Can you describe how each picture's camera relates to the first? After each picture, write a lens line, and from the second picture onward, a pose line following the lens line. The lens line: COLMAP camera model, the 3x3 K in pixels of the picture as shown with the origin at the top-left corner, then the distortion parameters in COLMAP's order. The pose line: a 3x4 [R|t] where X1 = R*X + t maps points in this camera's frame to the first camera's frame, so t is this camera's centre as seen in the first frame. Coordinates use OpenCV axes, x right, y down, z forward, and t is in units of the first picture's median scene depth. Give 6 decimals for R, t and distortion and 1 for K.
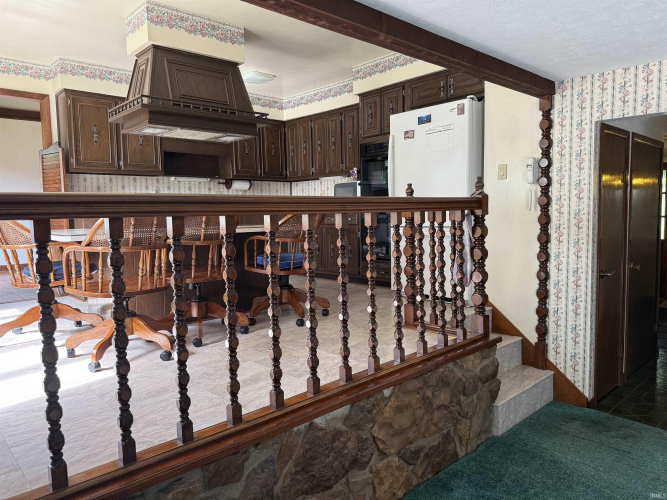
lens RADIAL K [[472.5, 0, 331.8], [0, 472.5, 248.8], [0, 0, 1]] dist [0.063936, -0.066461]
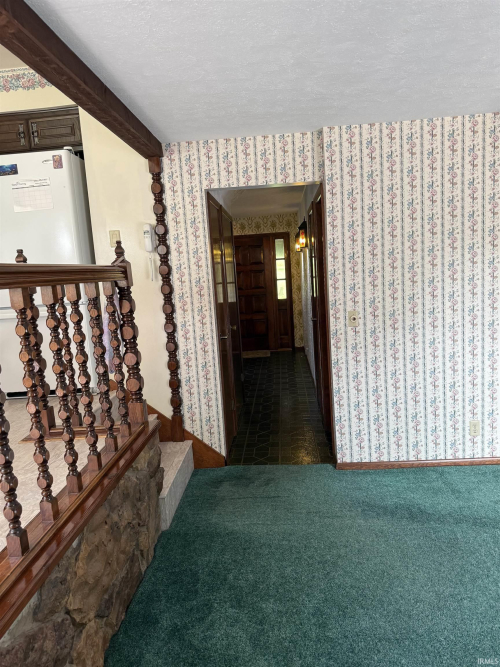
lens RADIAL K [[472.5, 0, 251.3], [0, 472.5, 337.9], [0, 0, 1]] dist [0.063936, -0.066461]
pose [[0.741800, -0.124394, 0.658983, -0.074309], [0.103965, 0.992097, 0.070245, -0.013411], [-0.662514, 0.016404, 0.748870, 0.174114]]
